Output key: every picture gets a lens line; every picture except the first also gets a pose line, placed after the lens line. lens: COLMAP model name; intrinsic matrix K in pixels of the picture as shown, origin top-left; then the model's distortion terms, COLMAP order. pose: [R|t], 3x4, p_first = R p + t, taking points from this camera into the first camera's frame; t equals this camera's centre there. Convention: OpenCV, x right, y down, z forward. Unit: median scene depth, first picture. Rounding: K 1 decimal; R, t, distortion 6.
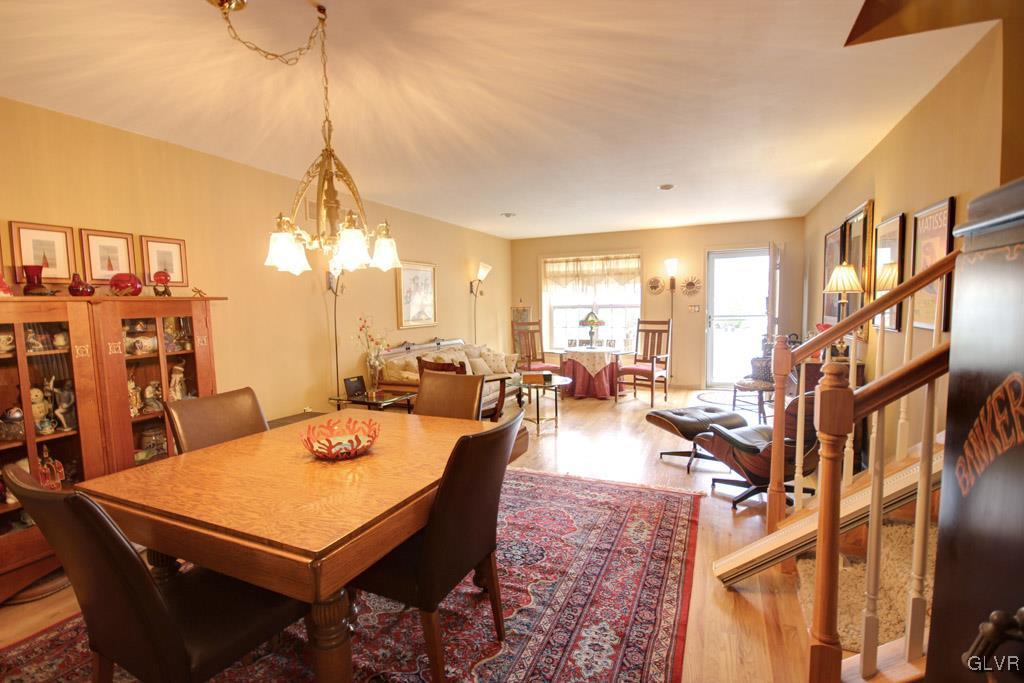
lens RADIAL K [[473.6, 0, 510.3], [0, 473.6, 342.0], [0, 0, 1]] dist [-0.013955, 0.000518]
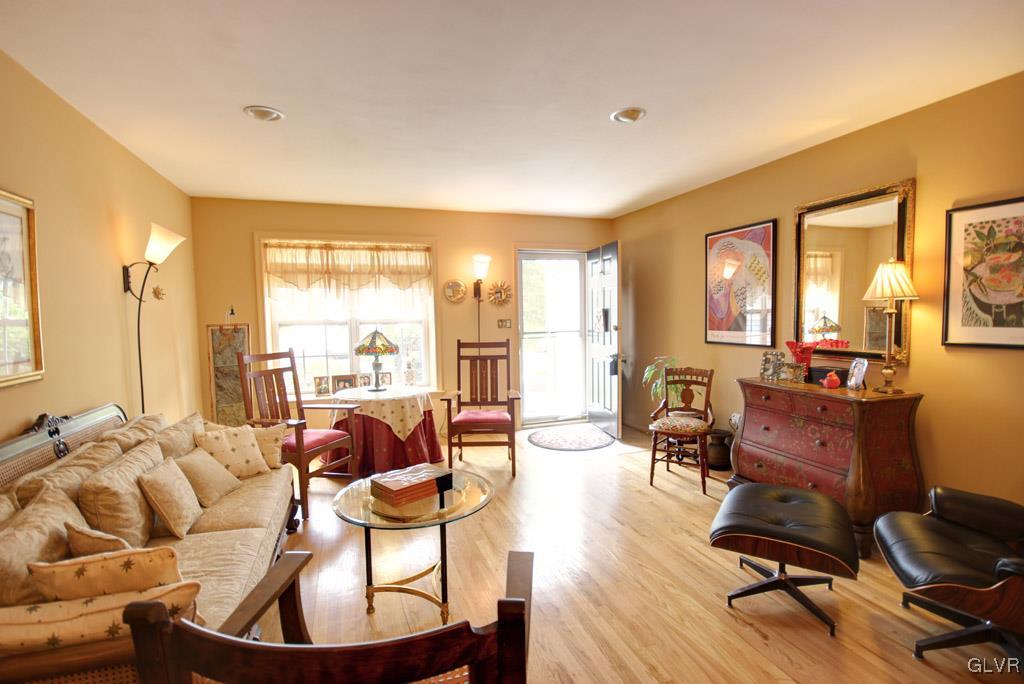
lens RADIAL K [[473.6, 0, 511.1], [0, 473.6, 345.8], [0, 0, 1]] dist [-0.013955, 0.000518]
pose [[0.732198, -0.039234, 0.679961, -0.113124], [0.058855, 0.998250, -0.005776, -0.030440], [-0.678544, 0.044248, 0.733226, 0.434595]]
